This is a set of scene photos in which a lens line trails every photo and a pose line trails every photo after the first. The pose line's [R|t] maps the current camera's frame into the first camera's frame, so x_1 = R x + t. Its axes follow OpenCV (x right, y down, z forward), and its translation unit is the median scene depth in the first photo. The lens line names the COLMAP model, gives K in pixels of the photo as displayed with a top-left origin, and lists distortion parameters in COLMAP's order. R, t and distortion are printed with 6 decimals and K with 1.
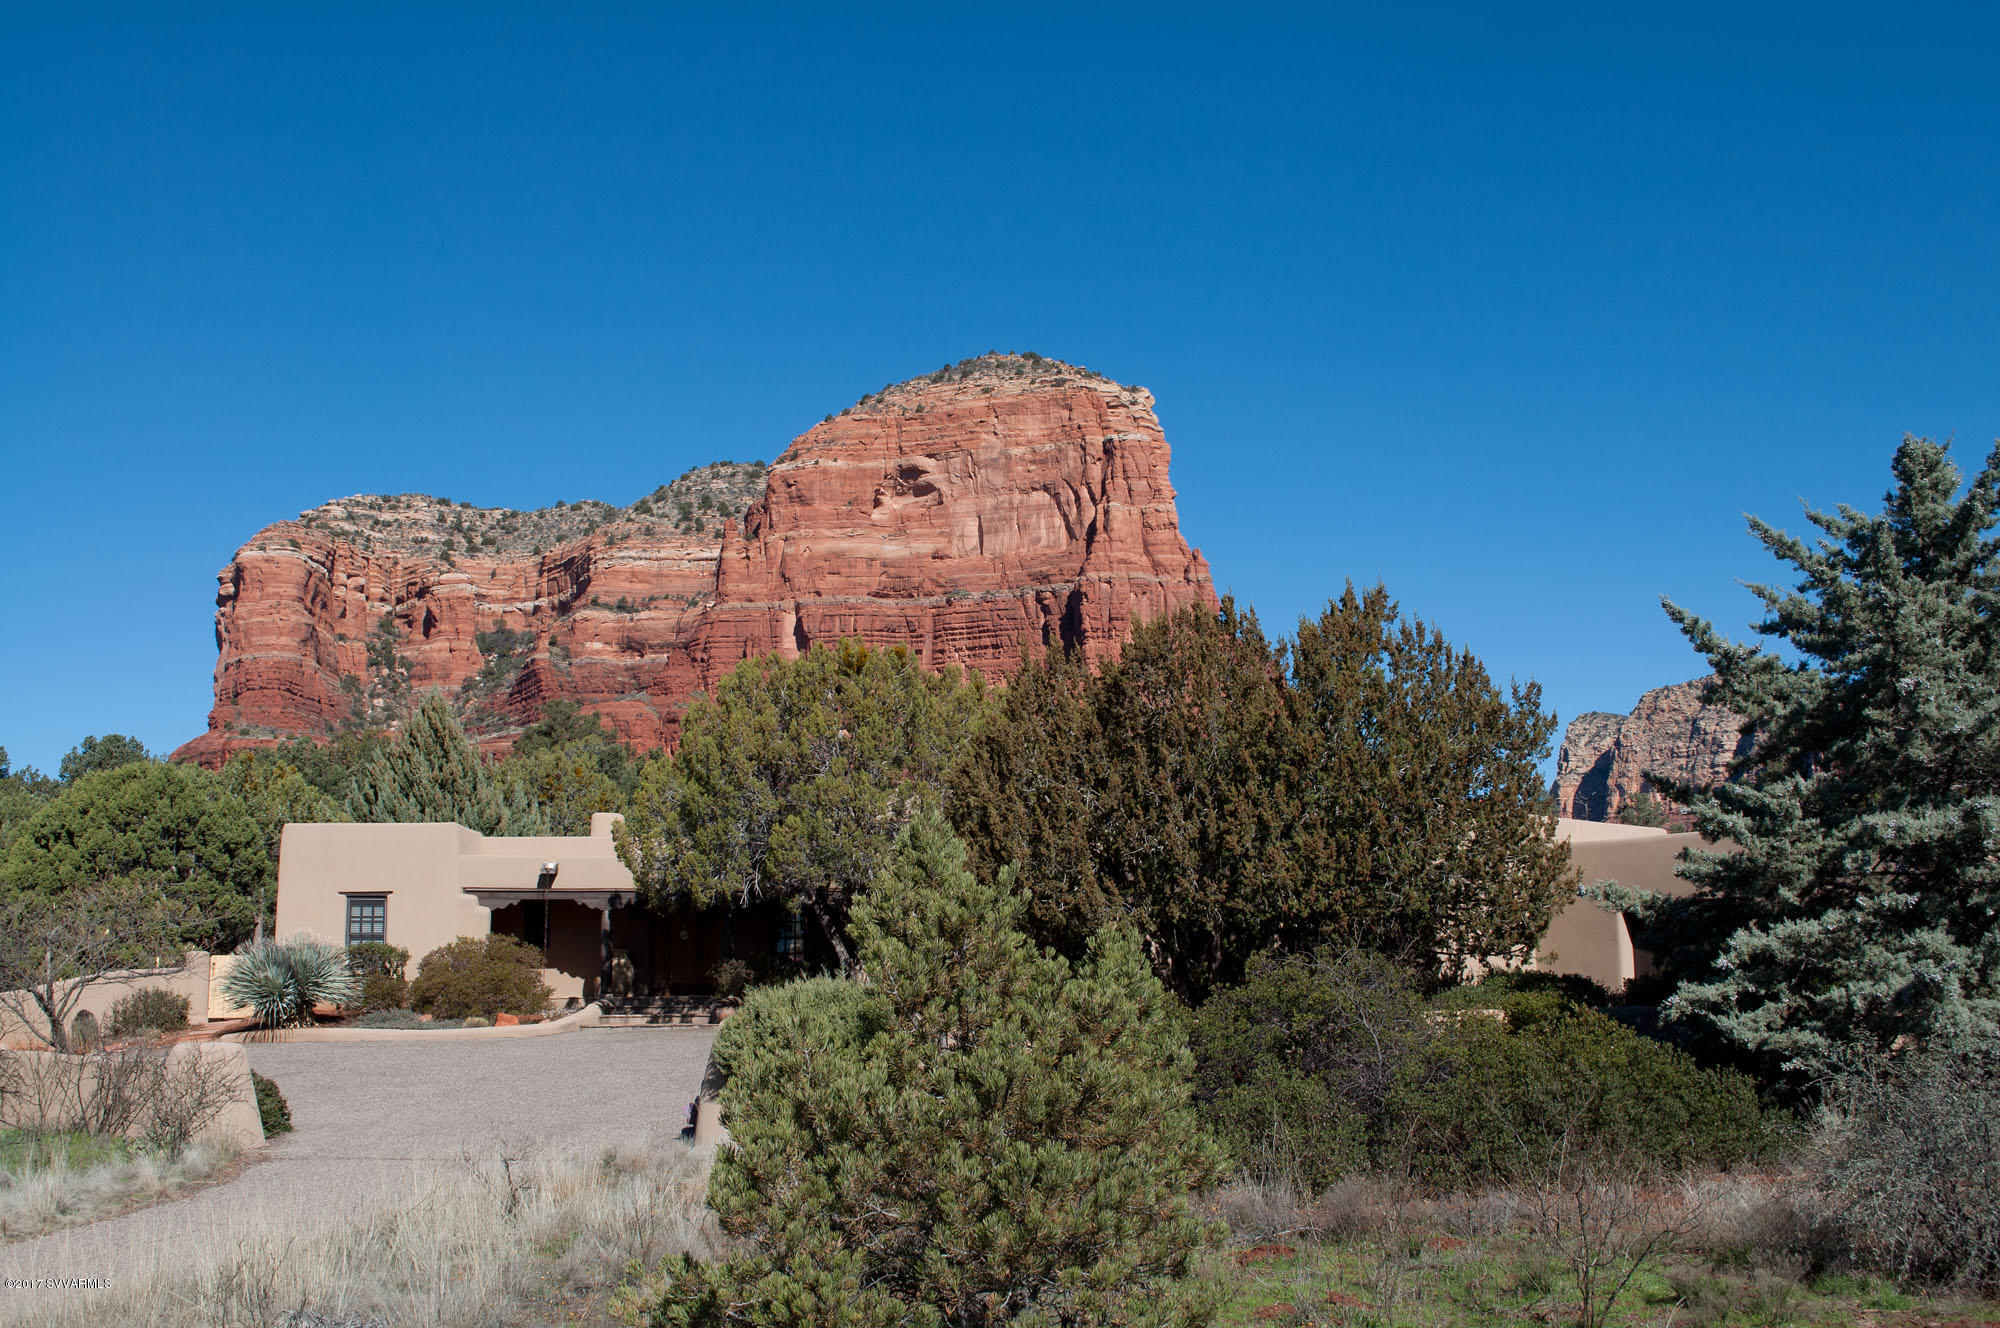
lens RADIAL K [[2071.6, 0, 982.2], [0, 2071.6, 666.7], [0, 0, 1]] dist [-0.066770, 0.007608]
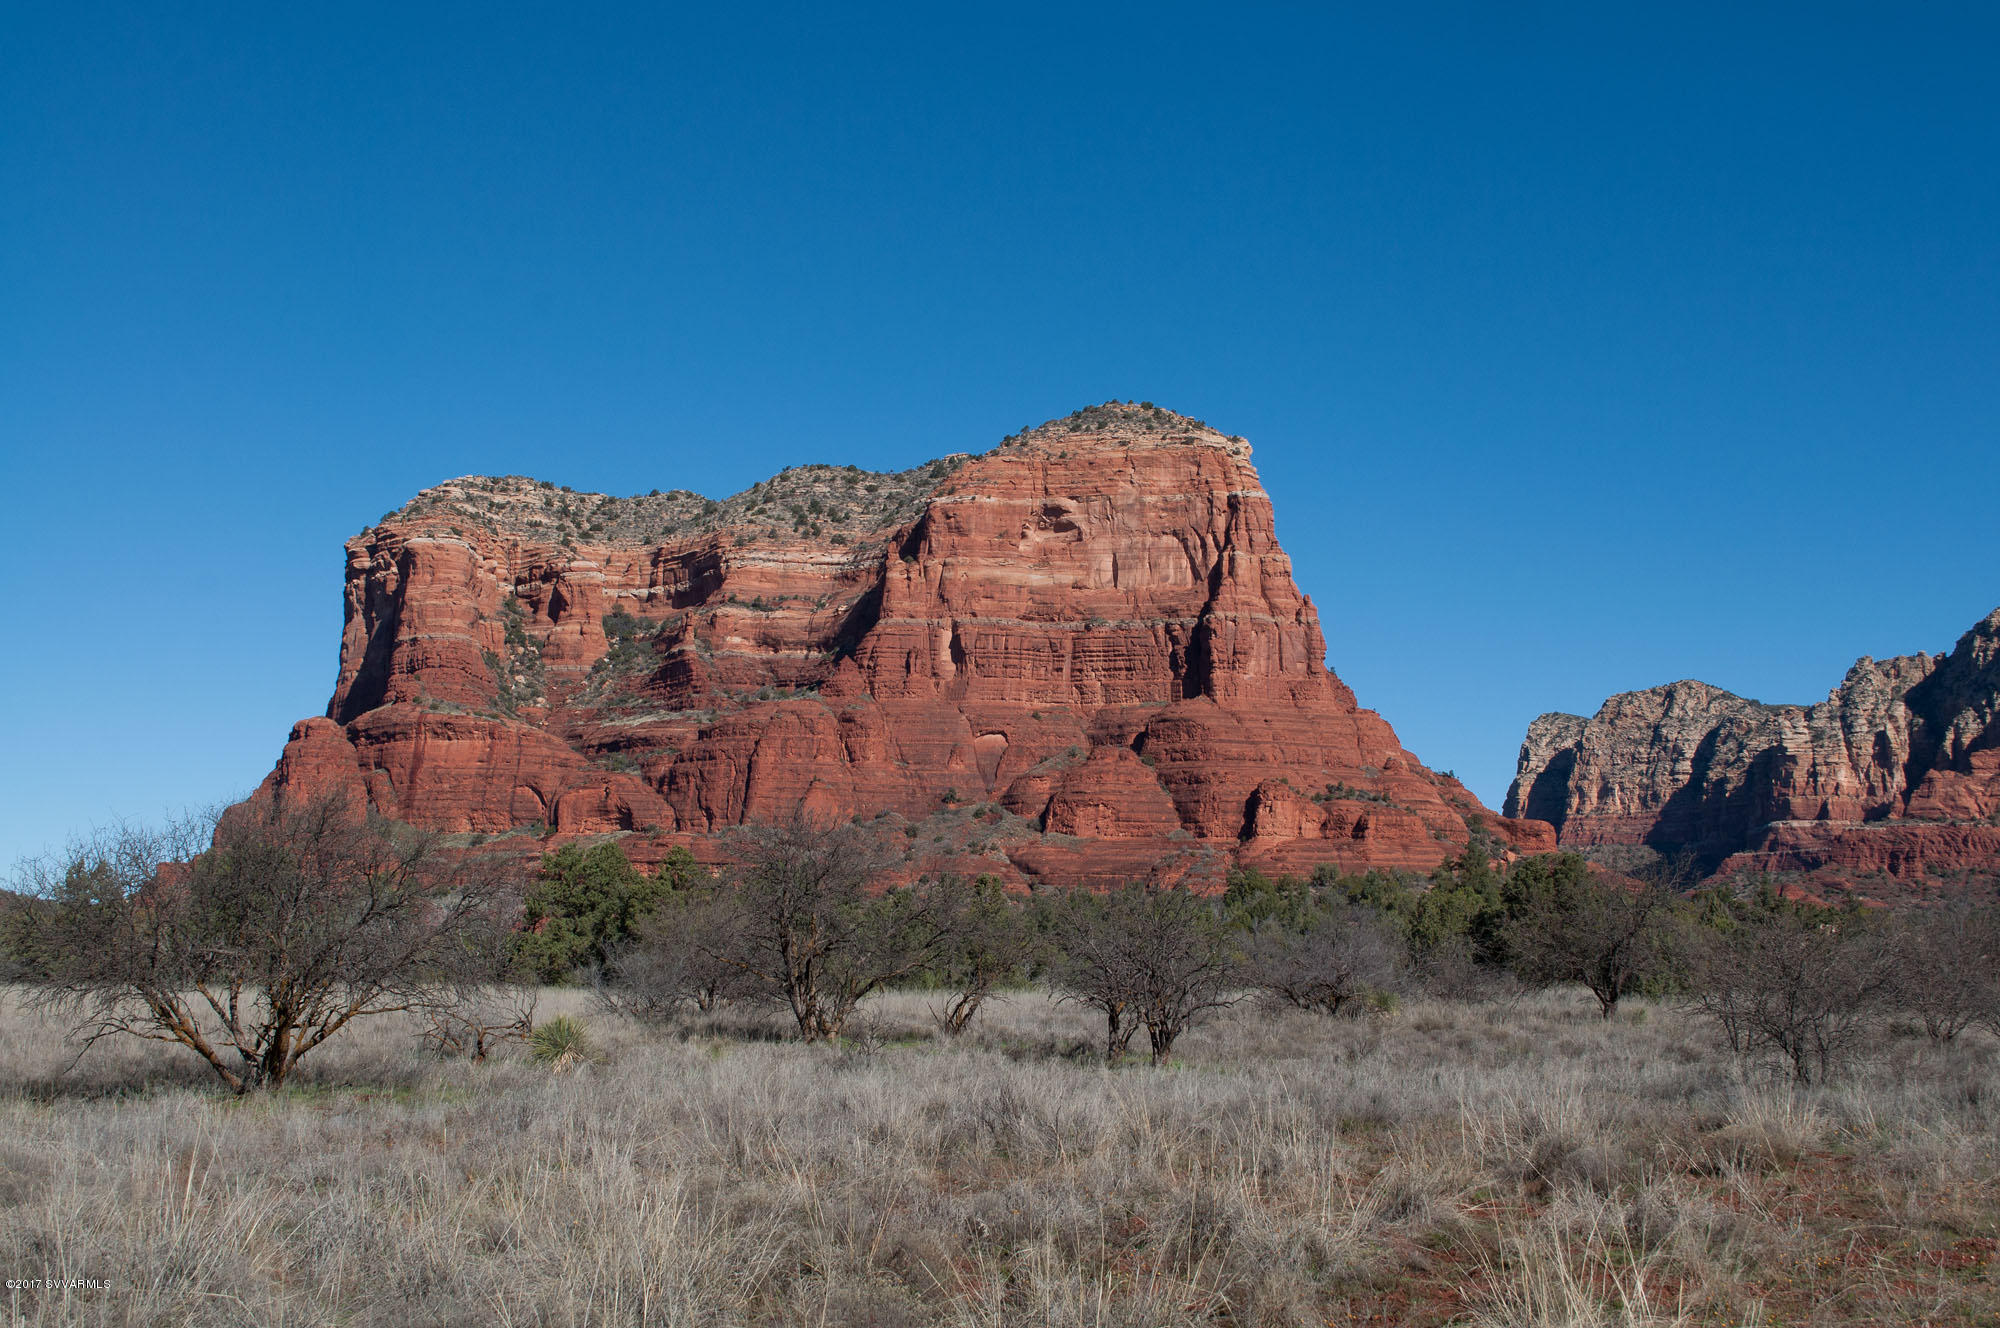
lens RADIAL K [[2247.5, 0, 971.6], [0, 2247.5, 658.8], [0, 0, 1]] dist [-0.056397, 0.012424]
pose [[0.997527, 0.048366, 0.050996, -0.122750], [-0.049379, 0.998604, 0.018780, -0.029300], [-0.050017, -0.021252, 0.998522, -0.212316]]
